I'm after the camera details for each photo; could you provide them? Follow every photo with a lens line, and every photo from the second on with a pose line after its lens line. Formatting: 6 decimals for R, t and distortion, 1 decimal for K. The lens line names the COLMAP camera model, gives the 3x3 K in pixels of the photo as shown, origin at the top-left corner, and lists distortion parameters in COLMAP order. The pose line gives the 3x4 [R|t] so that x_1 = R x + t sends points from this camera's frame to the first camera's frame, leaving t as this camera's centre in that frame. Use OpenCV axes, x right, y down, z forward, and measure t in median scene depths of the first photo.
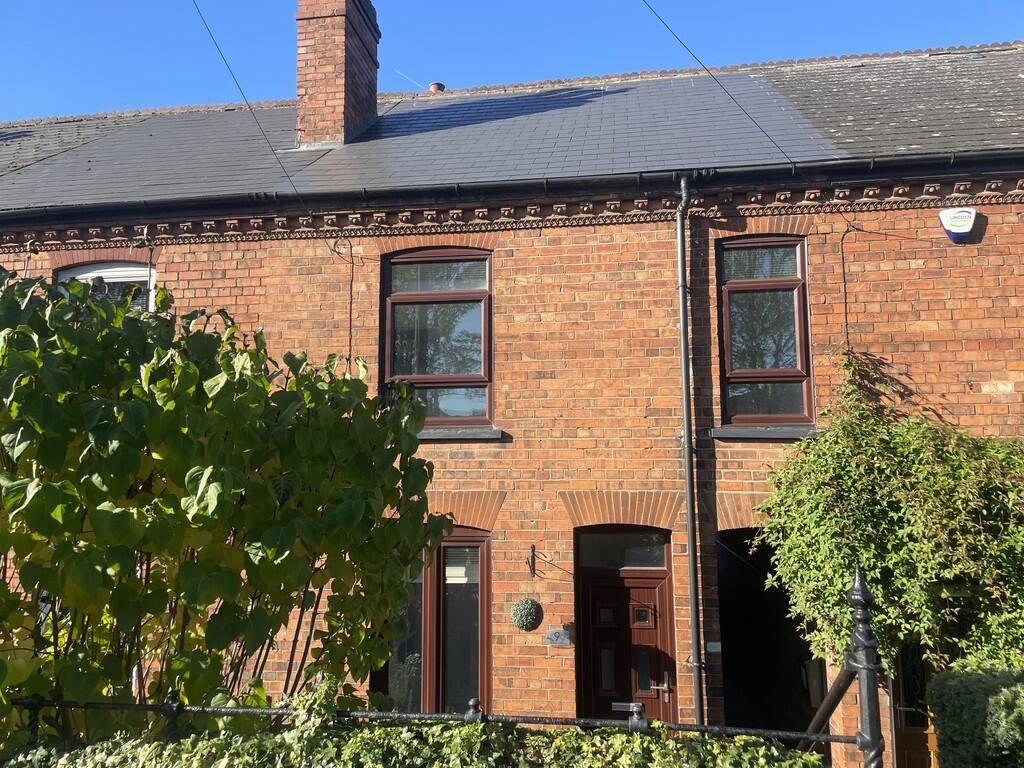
lens RADIAL K [[778.1, 0, 520.9], [0, 778.1, 387.4], [0, 0, 1]] dist [0.111466, -0.154832]
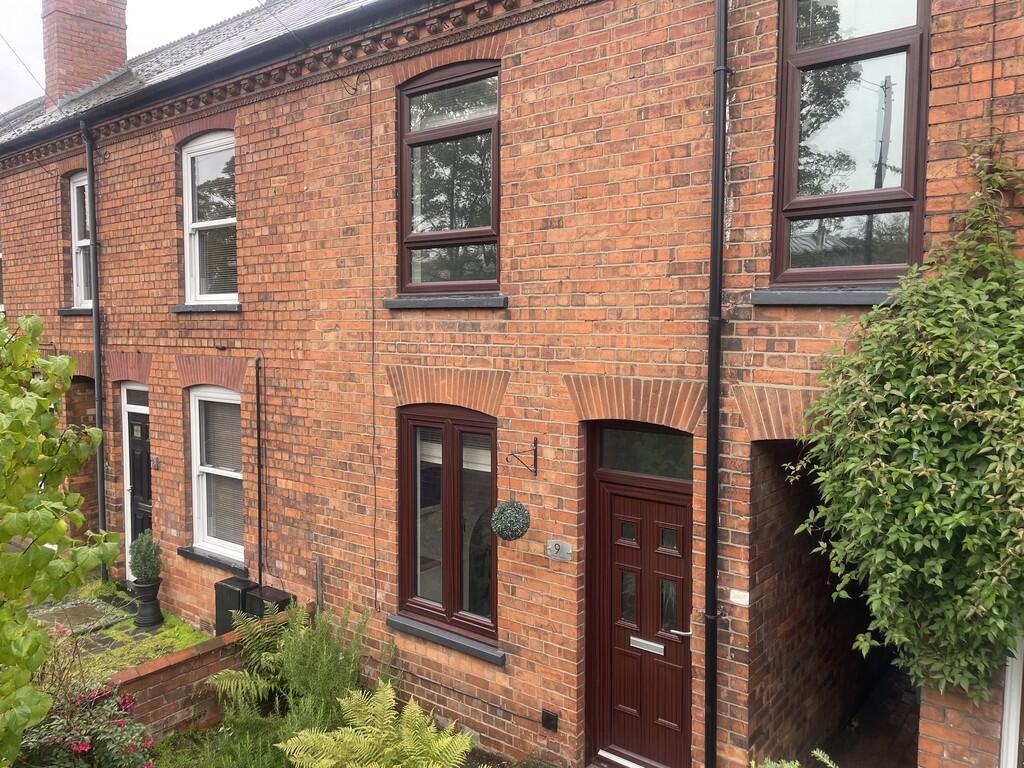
lens RADIAL K [[778.1, 0, 520.9], [0, 778.1, 387.4], [0, 0, 1]] dist [0.111466, -0.154832]
pose [[0.863140, 0.049063, -0.502575, 0.402507], [0.043743, 0.984263, 0.171212, 0.009872], [0.503066, -0.169764, 0.847411, 0.310121]]
